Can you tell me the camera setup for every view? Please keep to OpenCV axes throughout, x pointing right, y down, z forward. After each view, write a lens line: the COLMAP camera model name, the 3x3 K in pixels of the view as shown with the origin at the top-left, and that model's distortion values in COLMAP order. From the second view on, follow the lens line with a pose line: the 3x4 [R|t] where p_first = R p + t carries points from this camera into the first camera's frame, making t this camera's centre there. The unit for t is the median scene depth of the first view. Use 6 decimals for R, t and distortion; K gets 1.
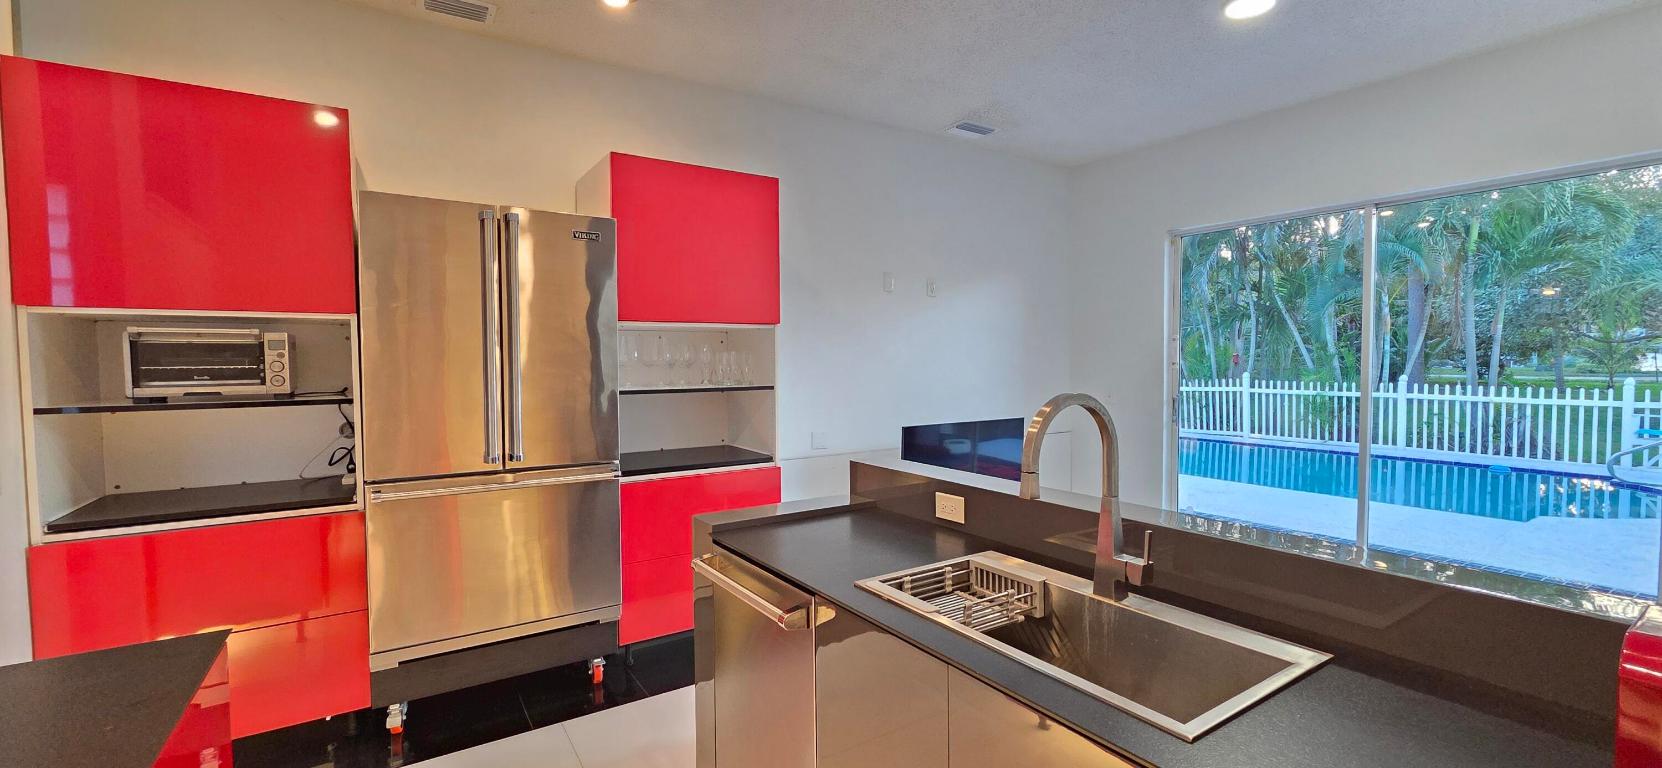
lens RADIAL K [[698.8, 0, 831.0], [0, 698.8, 384.0], [0, 0, 1]] dist [-0.000255, 0.000157]
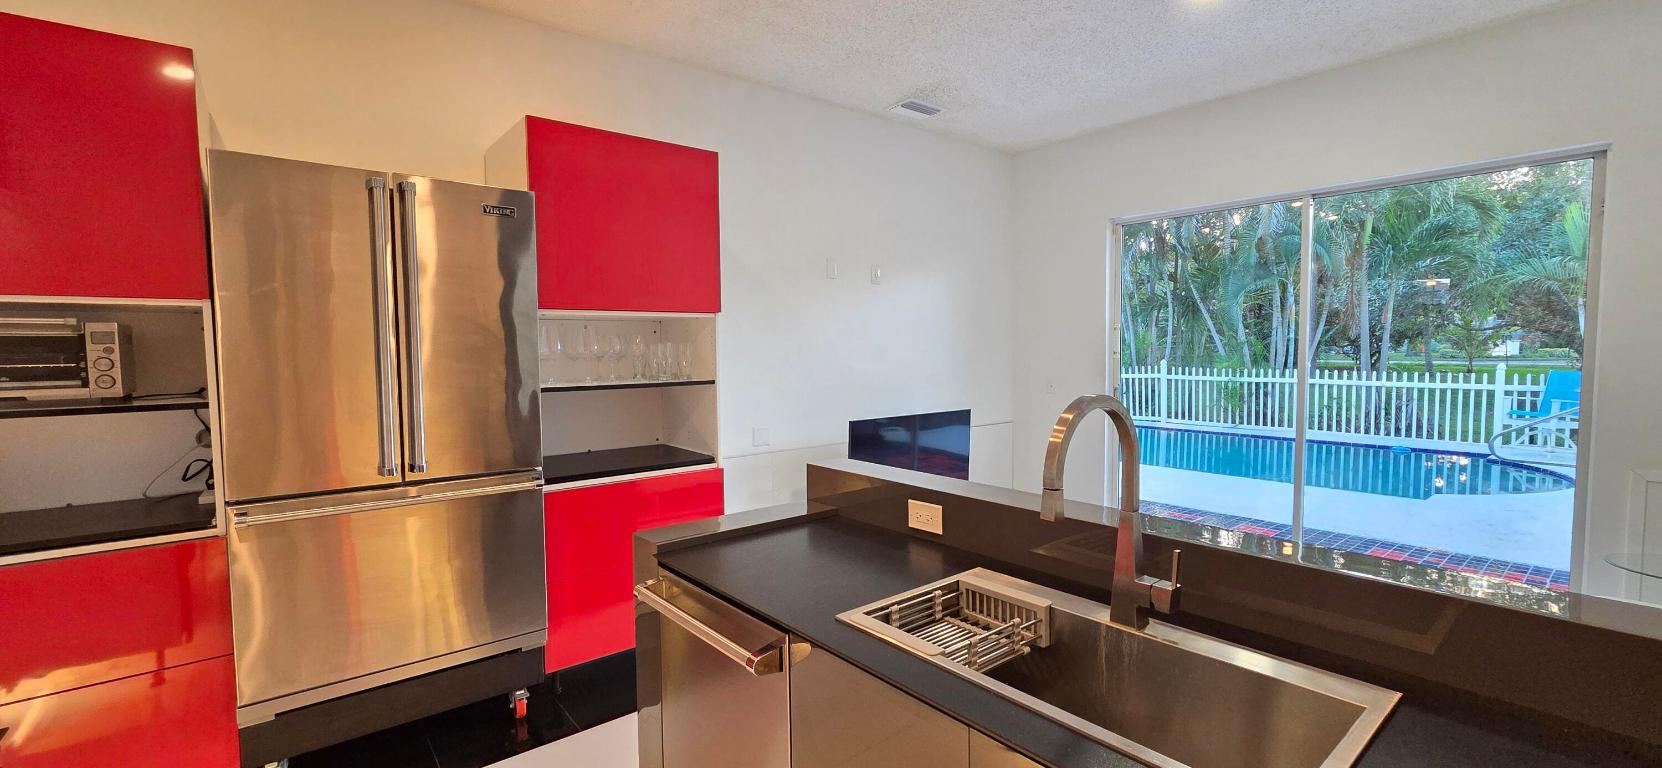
lens RADIAL K [[698.8, 0, 831.0], [0, 698.8, 384.0], [0, 0, 1]] dist [-0.000255, 0.000157]
pose [[0.994228, -0.009259, 0.106890, -0.028649], [0.007450, 0.999822, 0.017305, -0.007088], [-0.107032, -0.016409, 0.994120, 0.072756]]
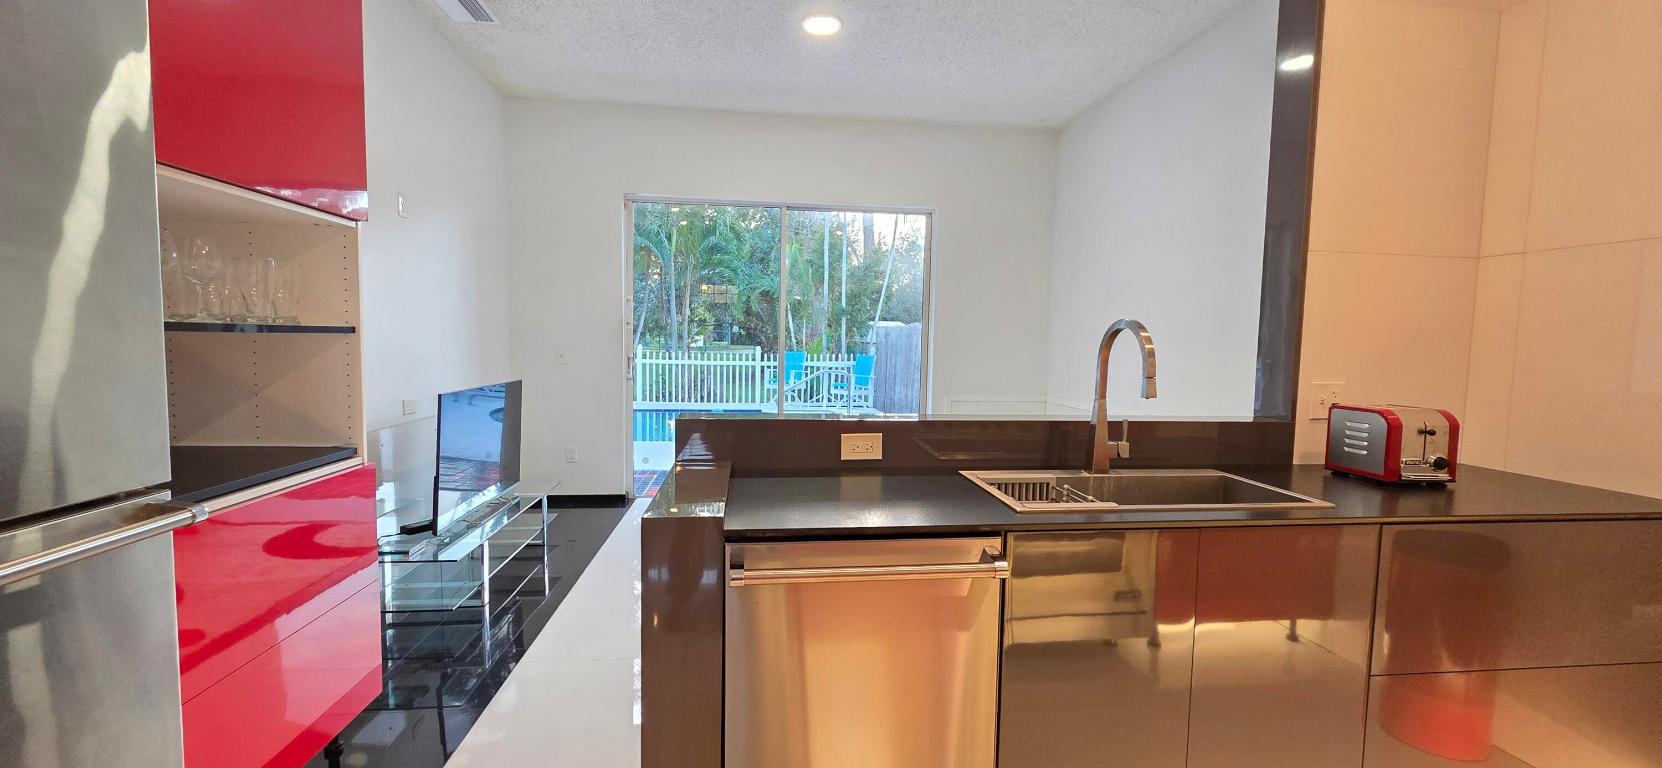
lens RADIAL K [[686.2, 0, 863.7], [0, 686.2, 387.1], [0, 0, 1]] dist [0.000135, 0.000025]
pose [[0.406668, -0.047013, 0.912366, -0.429650], [0.010919, 0.998854, 0.046603, 0.030771], [-0.913511, -0.008989, 0.406715, 0.379531]]
